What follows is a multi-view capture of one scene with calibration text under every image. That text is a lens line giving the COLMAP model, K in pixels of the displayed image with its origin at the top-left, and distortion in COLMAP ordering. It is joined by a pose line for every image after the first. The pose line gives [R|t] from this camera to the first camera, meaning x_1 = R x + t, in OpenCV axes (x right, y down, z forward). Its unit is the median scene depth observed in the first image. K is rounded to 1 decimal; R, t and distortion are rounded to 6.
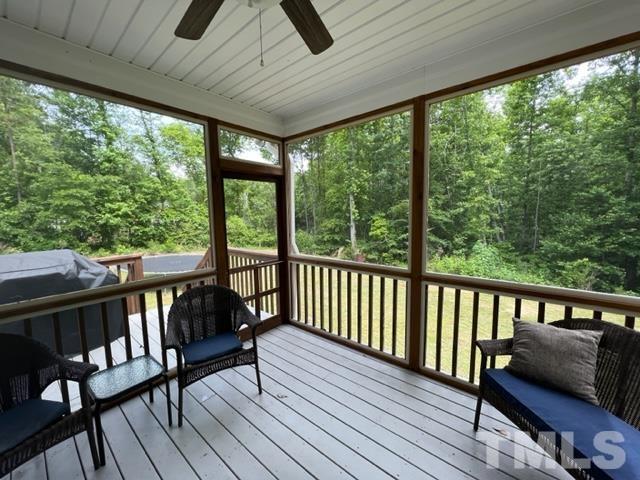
lens RADIAL K [[257.6, 0, 319.8], [0, 257.6, 239.6], [0, 0, 1]] dist [-0.001564, -0.000243]
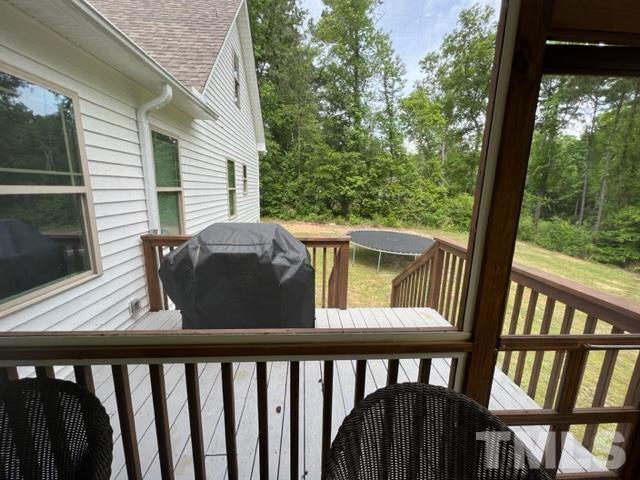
lens RADIAL K [[257.6, 0, 318.9], [0, 257.6, 239.5], [0, 0, 1]] dist [-0.001564, -0.000243]
pose [[0.686422, 0.173525, -0.706197, -0.050908], [-0.109255, 0.984699, 0.135762, -0.007745], [0.718950, -0.016035, 0.694877, 0.095205]]
